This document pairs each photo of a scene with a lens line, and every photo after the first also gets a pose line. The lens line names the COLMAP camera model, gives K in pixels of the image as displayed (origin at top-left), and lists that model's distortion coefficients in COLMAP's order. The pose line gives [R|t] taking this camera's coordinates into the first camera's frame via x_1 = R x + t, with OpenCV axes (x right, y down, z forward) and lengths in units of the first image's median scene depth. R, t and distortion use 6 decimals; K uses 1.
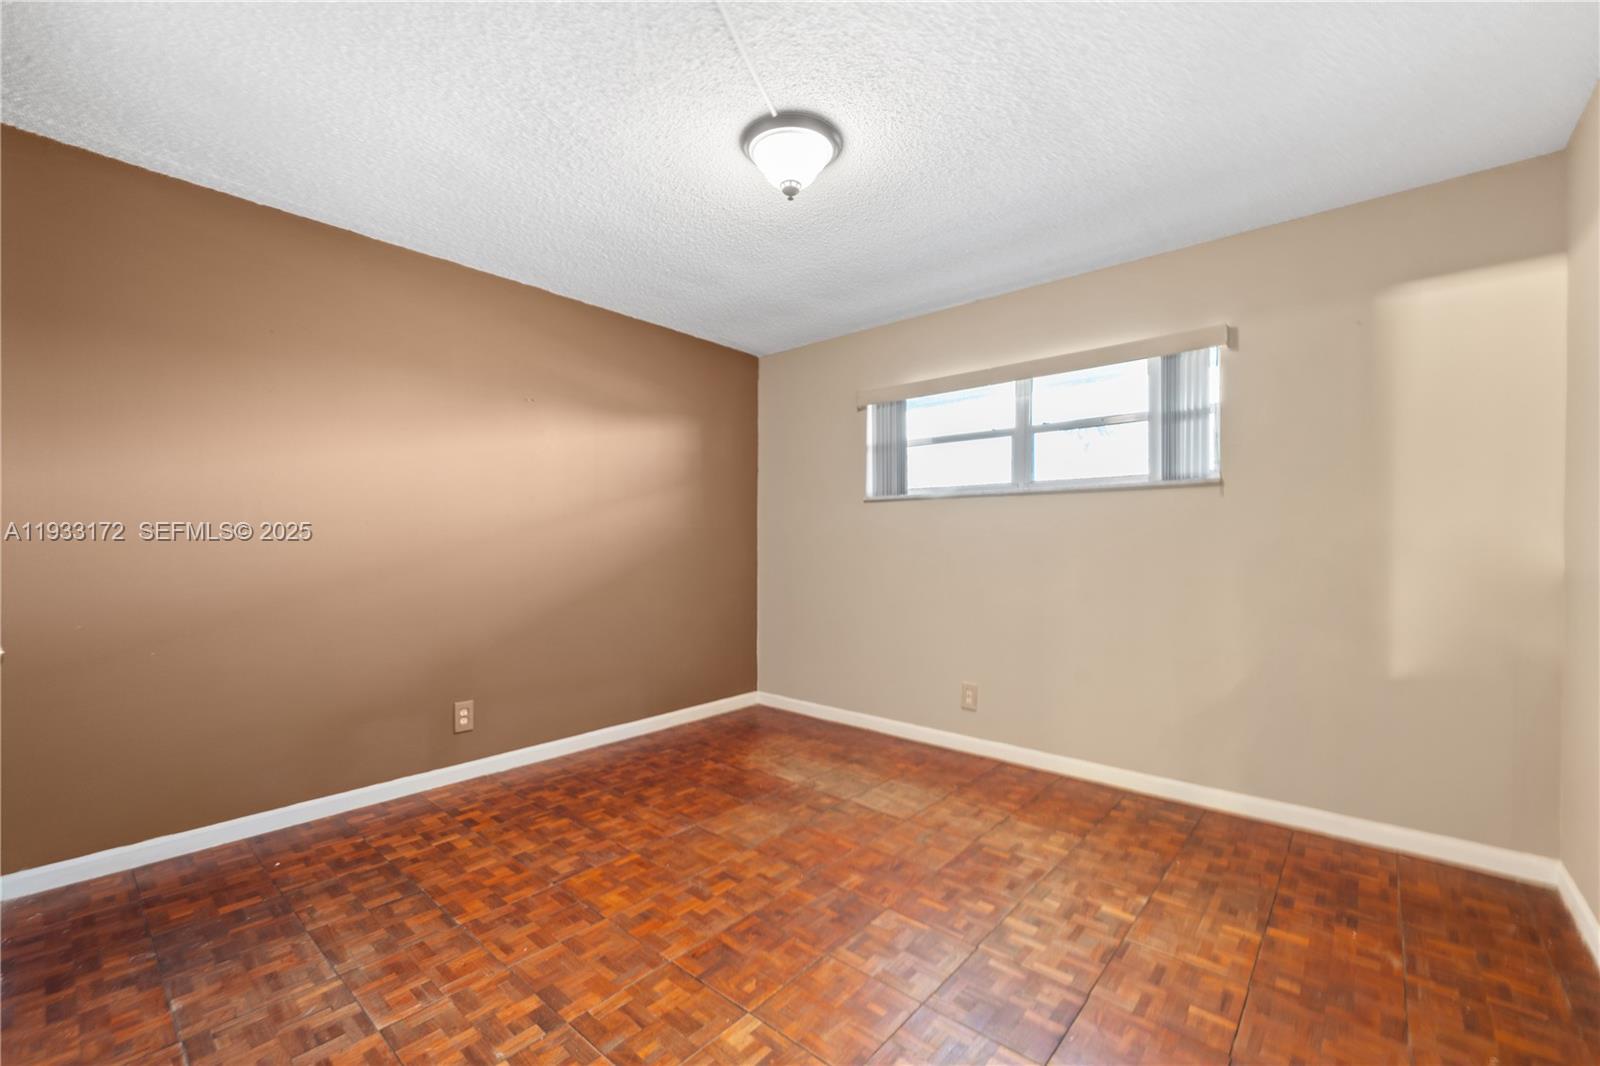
lens RADIAL K [[652.2, 0, 804.9], [0, 652.2, 538.4], [0, 0, 1]] dist [0.000867, -0.000354]
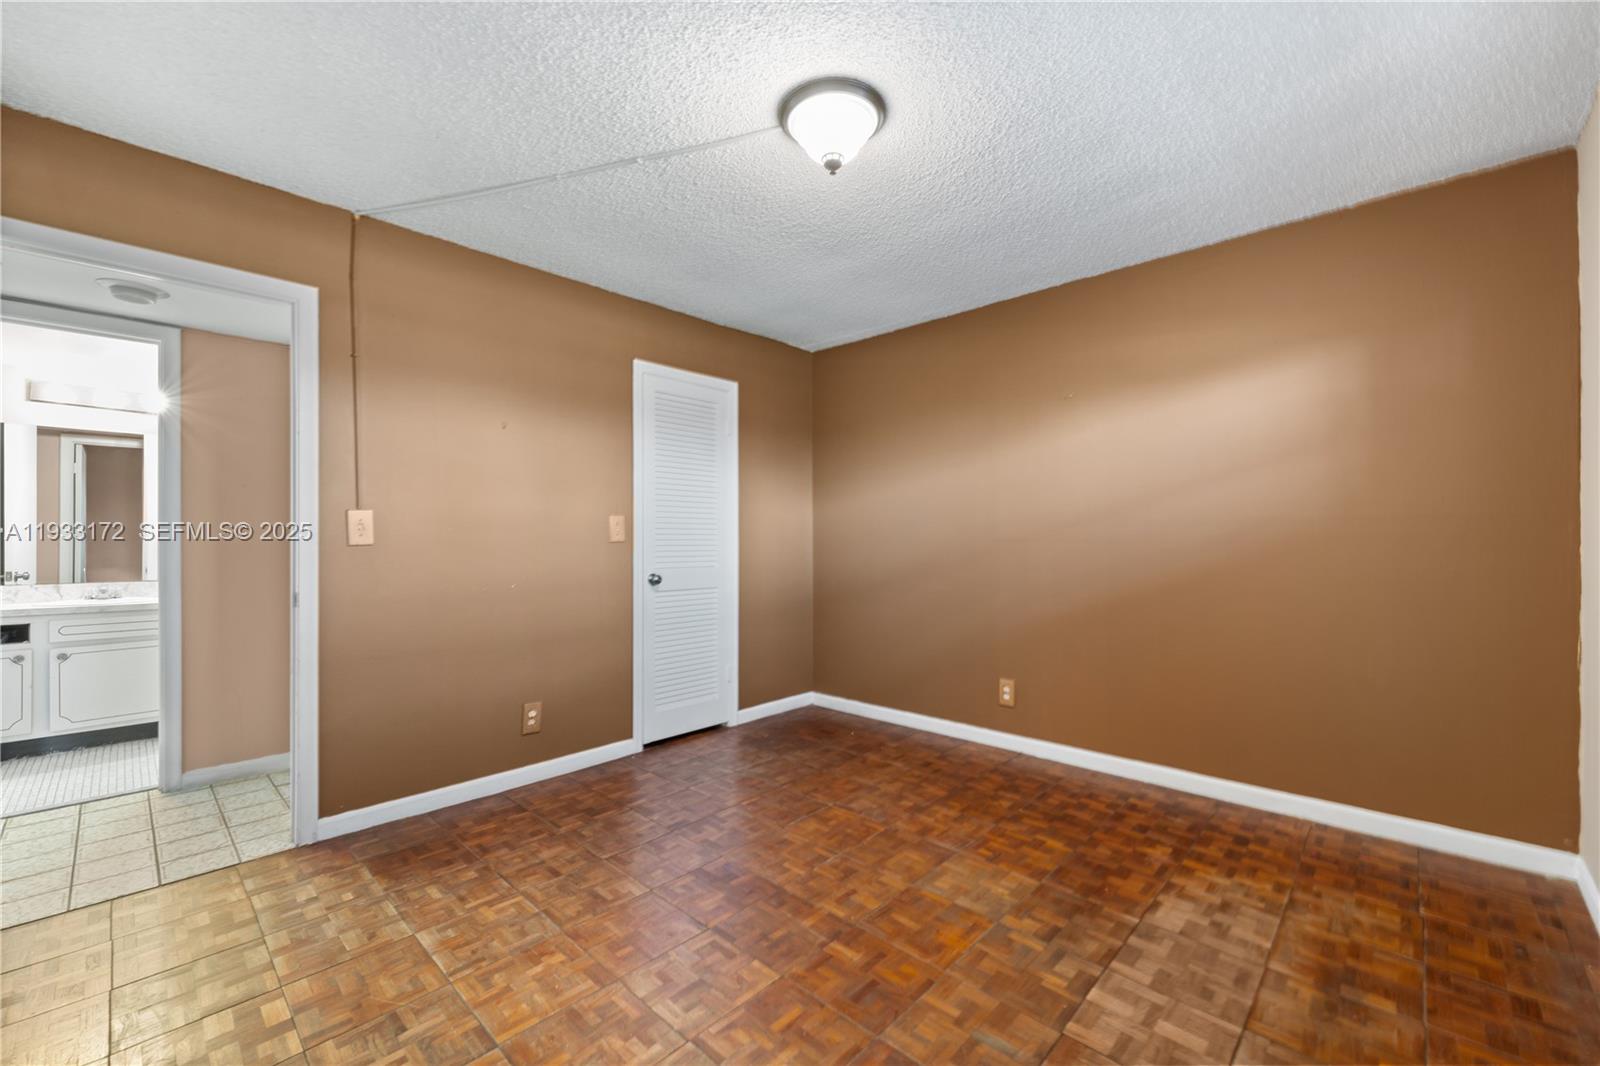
lens RADIAL K [[652.2, 0, 804.9], [0, 652.2, 538.4], [0, 0, 1]] dist [0.000867, -0.000354]
pose [[-0.040160, -0.002511, -0.999190, 0.684330], [0.009057, 0.999955, -0.002877, 0.003641], [0.999152, -0.009165, -0.040136, 0.753344]]
